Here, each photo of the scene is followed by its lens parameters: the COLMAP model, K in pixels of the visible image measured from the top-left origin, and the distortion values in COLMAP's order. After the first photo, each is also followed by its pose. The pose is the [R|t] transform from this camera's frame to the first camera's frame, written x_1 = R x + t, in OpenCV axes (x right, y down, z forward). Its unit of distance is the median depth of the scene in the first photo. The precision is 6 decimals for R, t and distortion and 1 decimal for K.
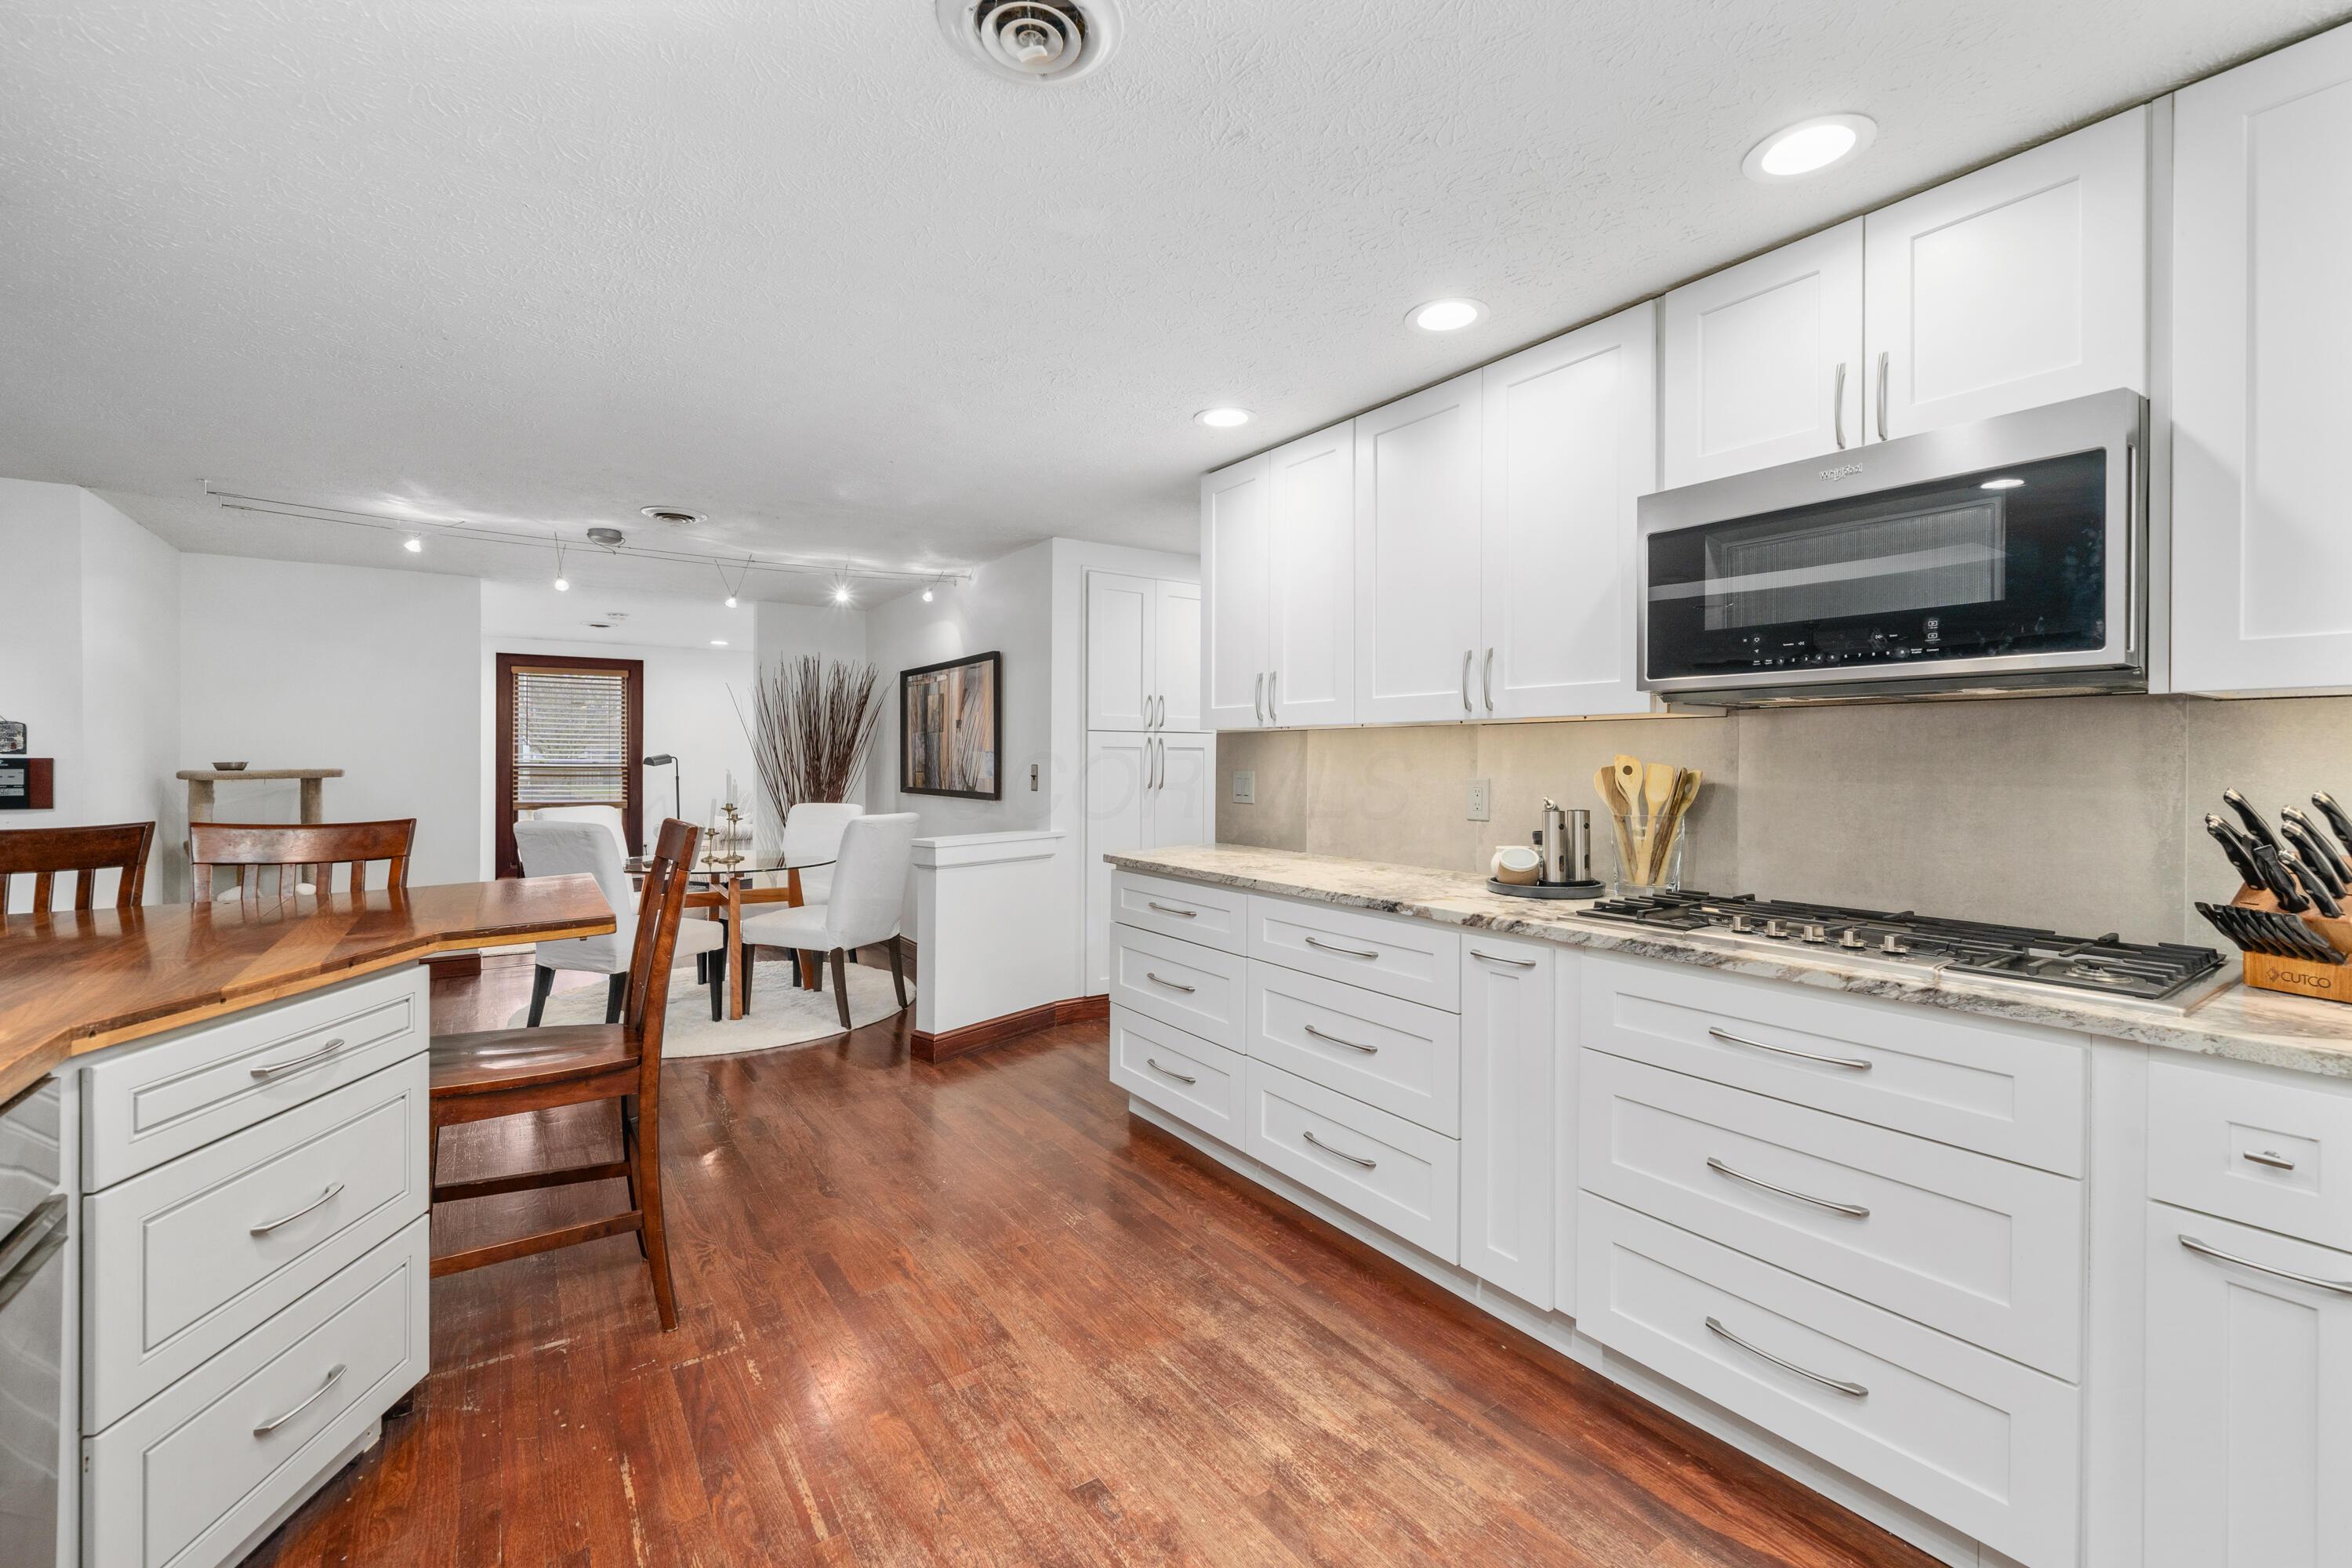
lens RADIAL K [[925.0, 0, 1157.0], [0, 925.0, 766.2], [0, 0, 1]] dist [-0.008709, -0.000234]
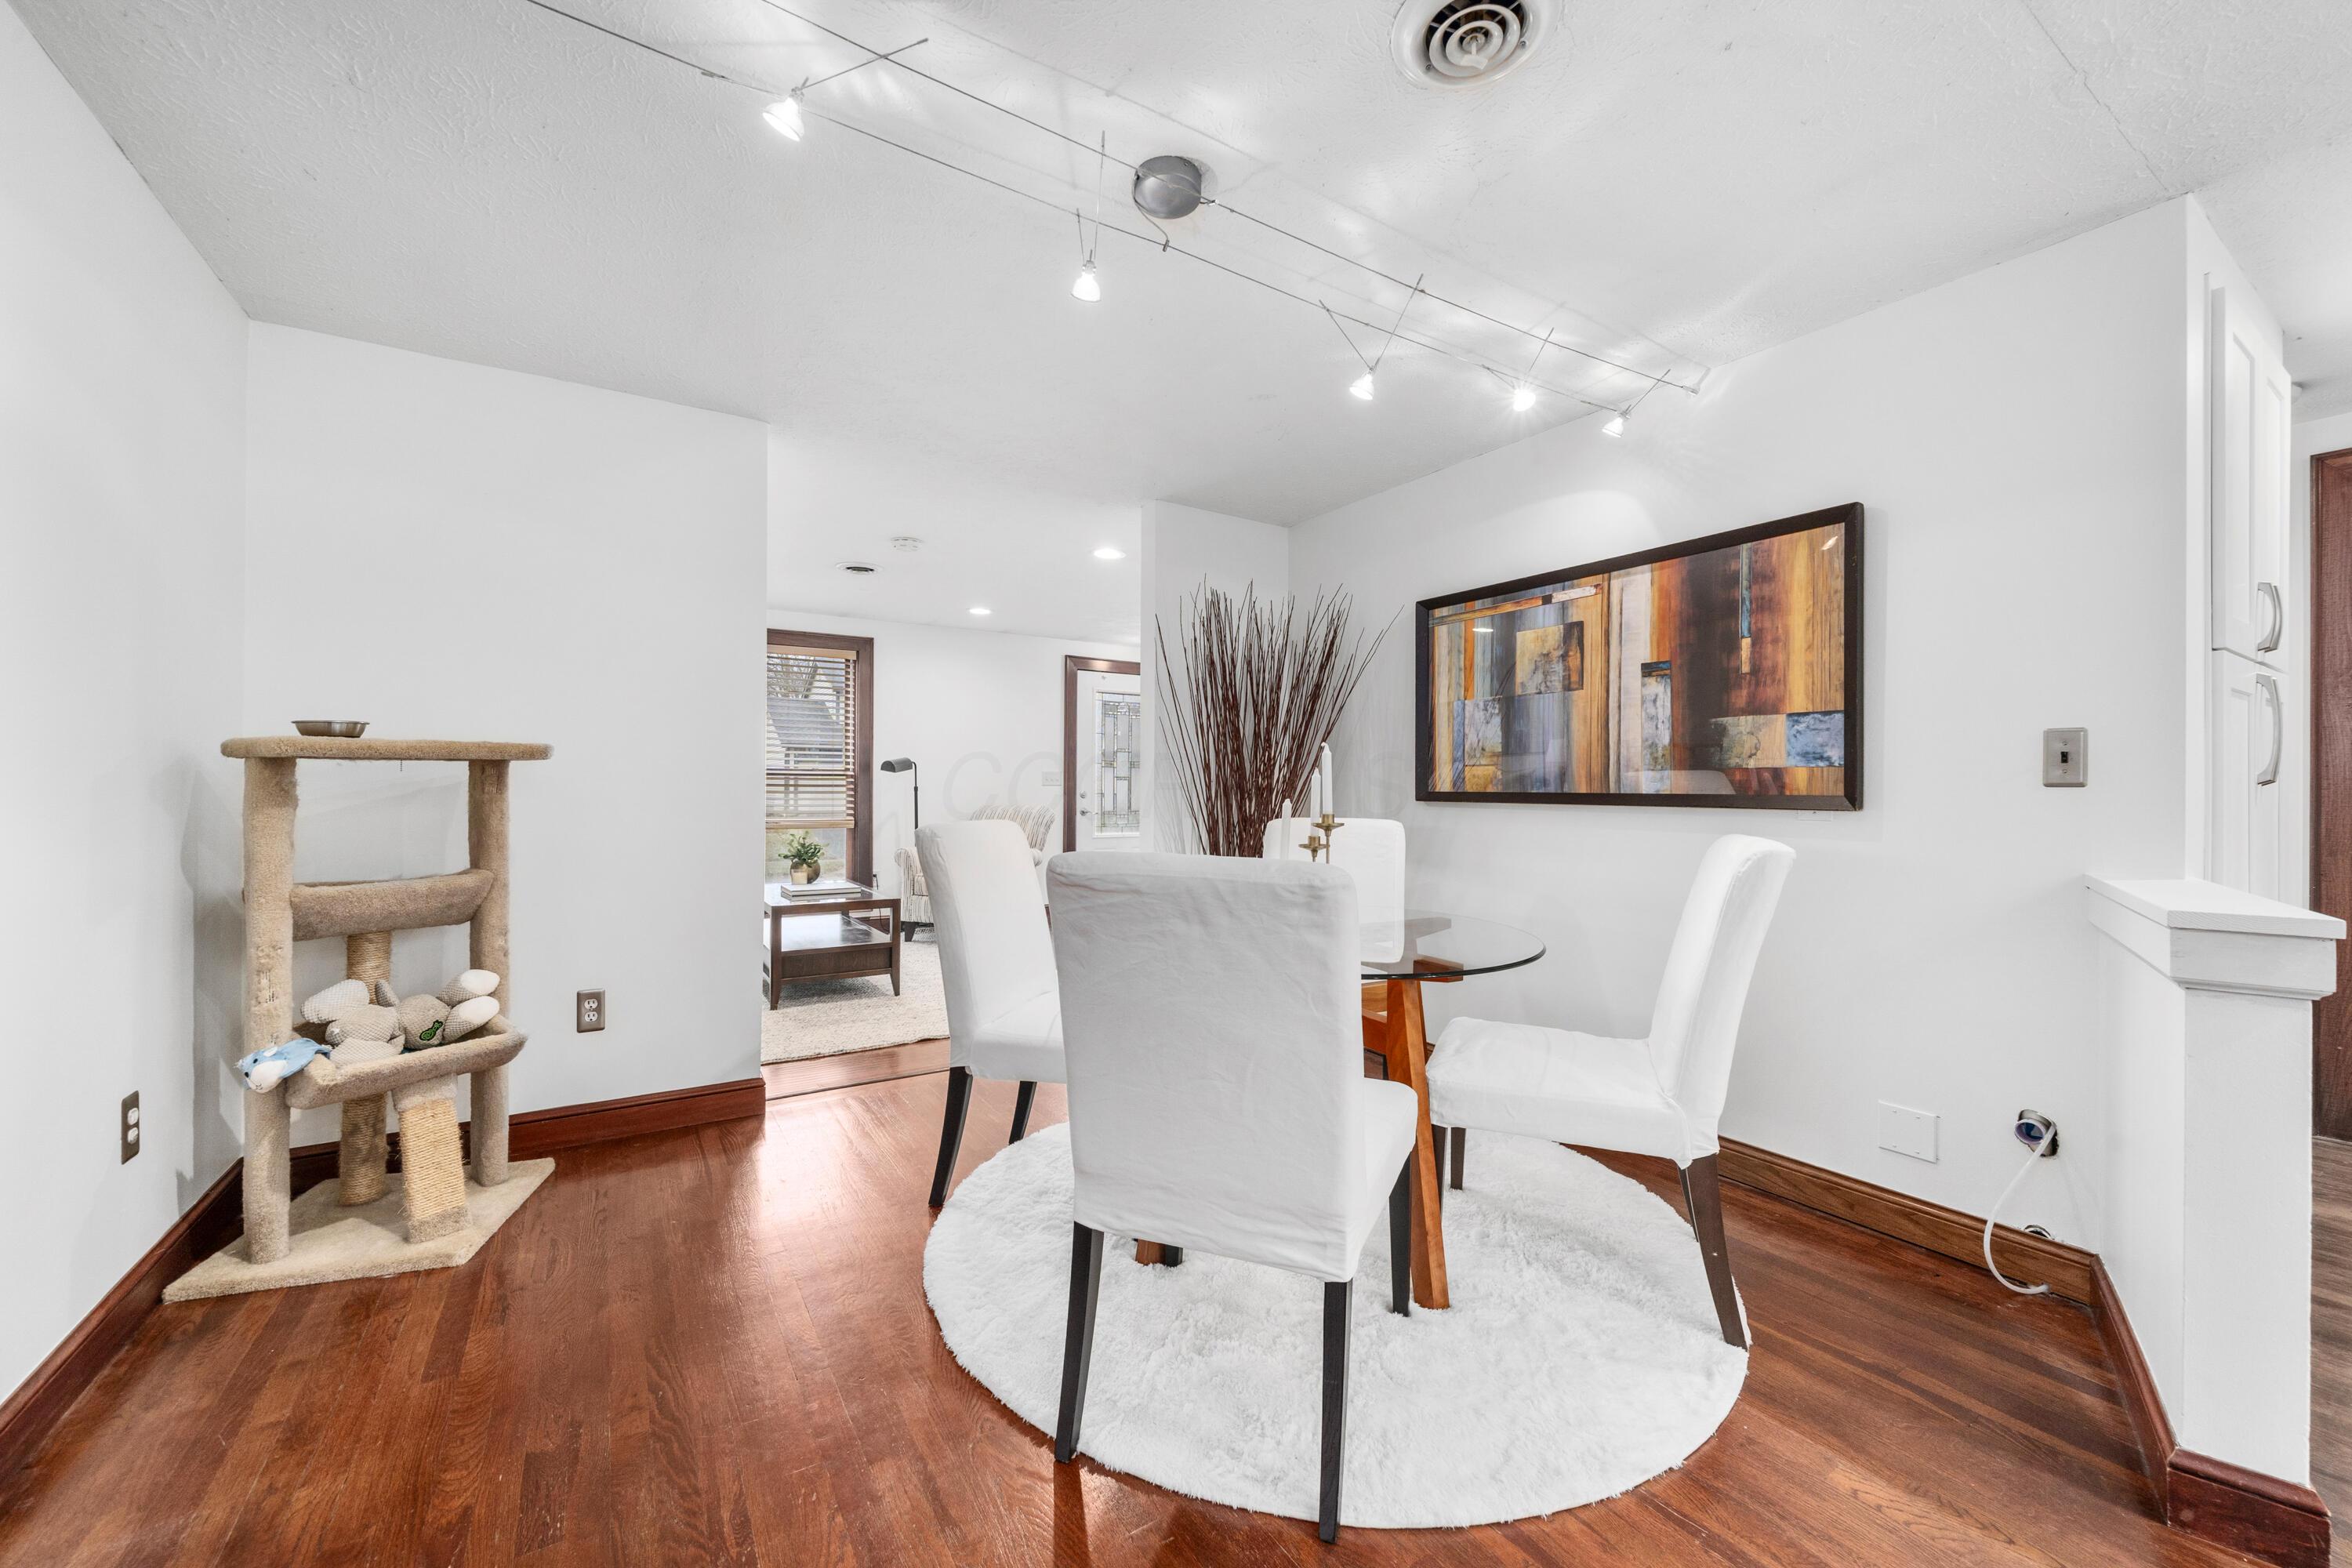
lens RADIAL K [[901.9, 0, 1187.9], [0, 901.9, 788.4], [0, 0, 1]] dist [-0.008077, 0.000055]
pose [[0.999007, 0.002810, -0.044455, -0.503668], [-0.002971, 0.999989, -0.003552, 0.027701], [0.044445, 0.003680, 0.999005, 0.512019]]
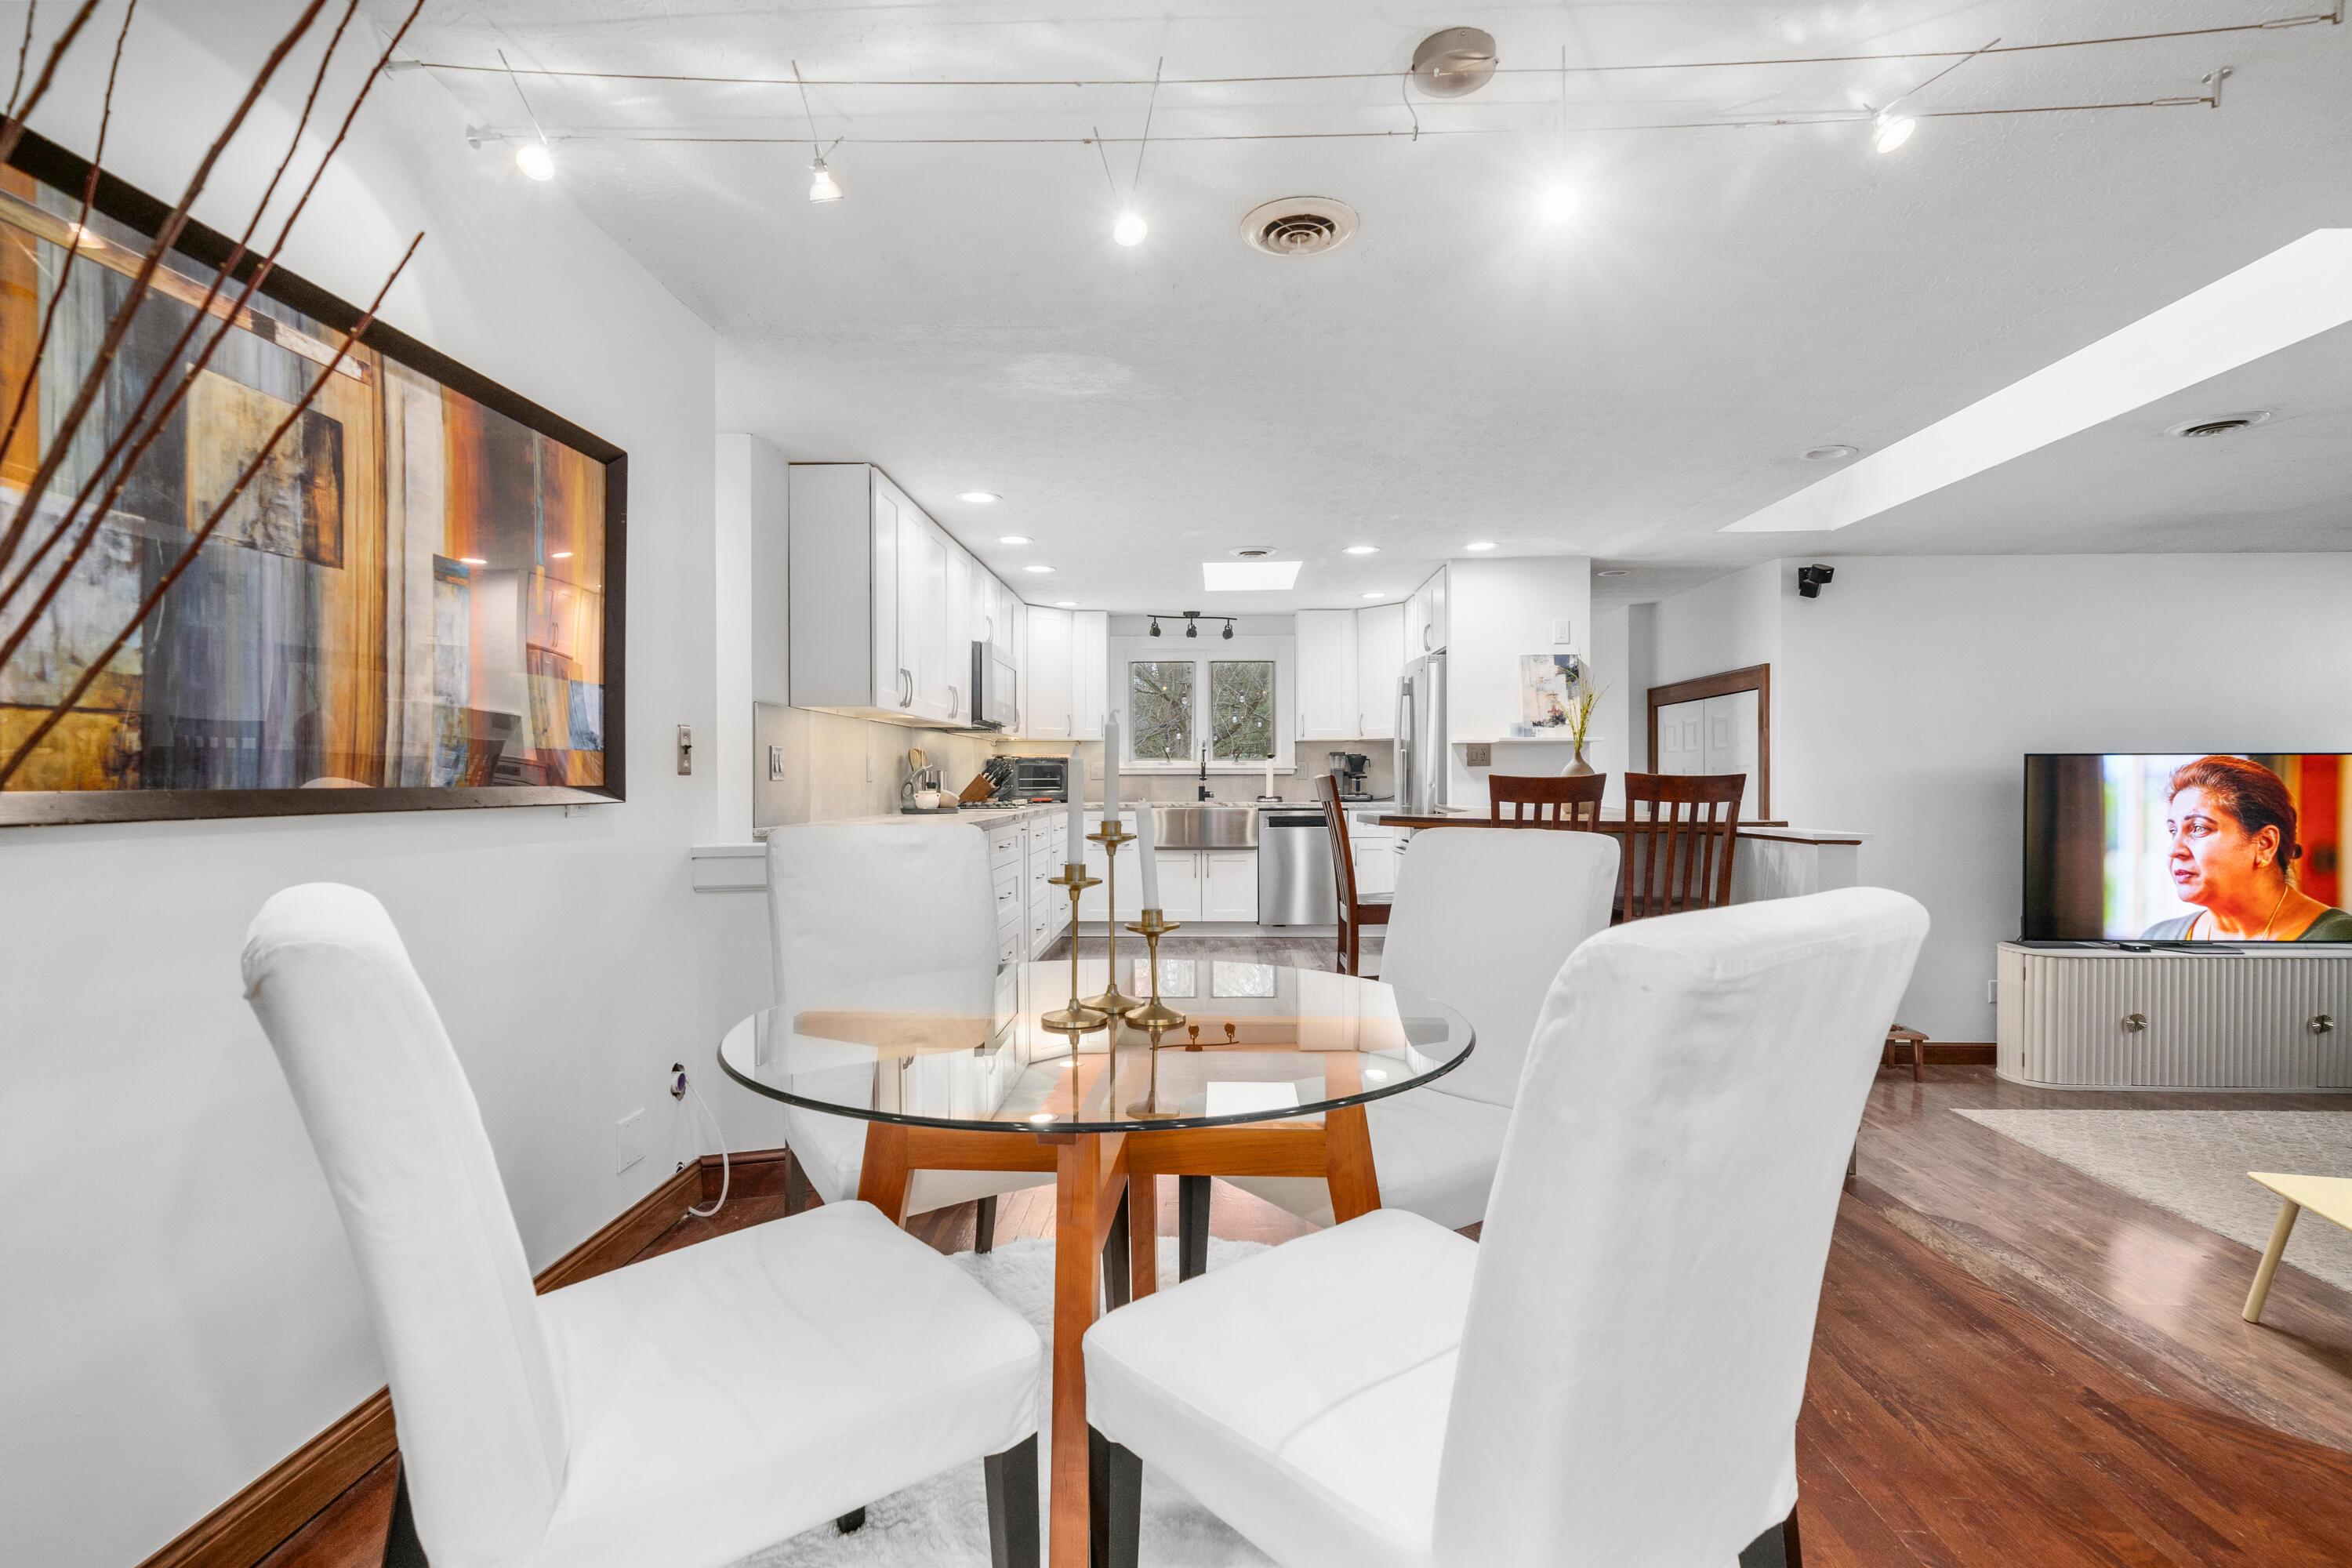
lens RADIAL K [[1135.2, 0, 1167.4], [0, 1135.2, 770.3], [0, 0, 1]] dist [-0.001392, -0.000189]
pose [[-0.793853, 0.003147, 0.608102, -0.693080], [0.003949, 0.999992, -0.000019, 0.023072], [-0.608098, 0.002386, -0.793859, 1.262475]]
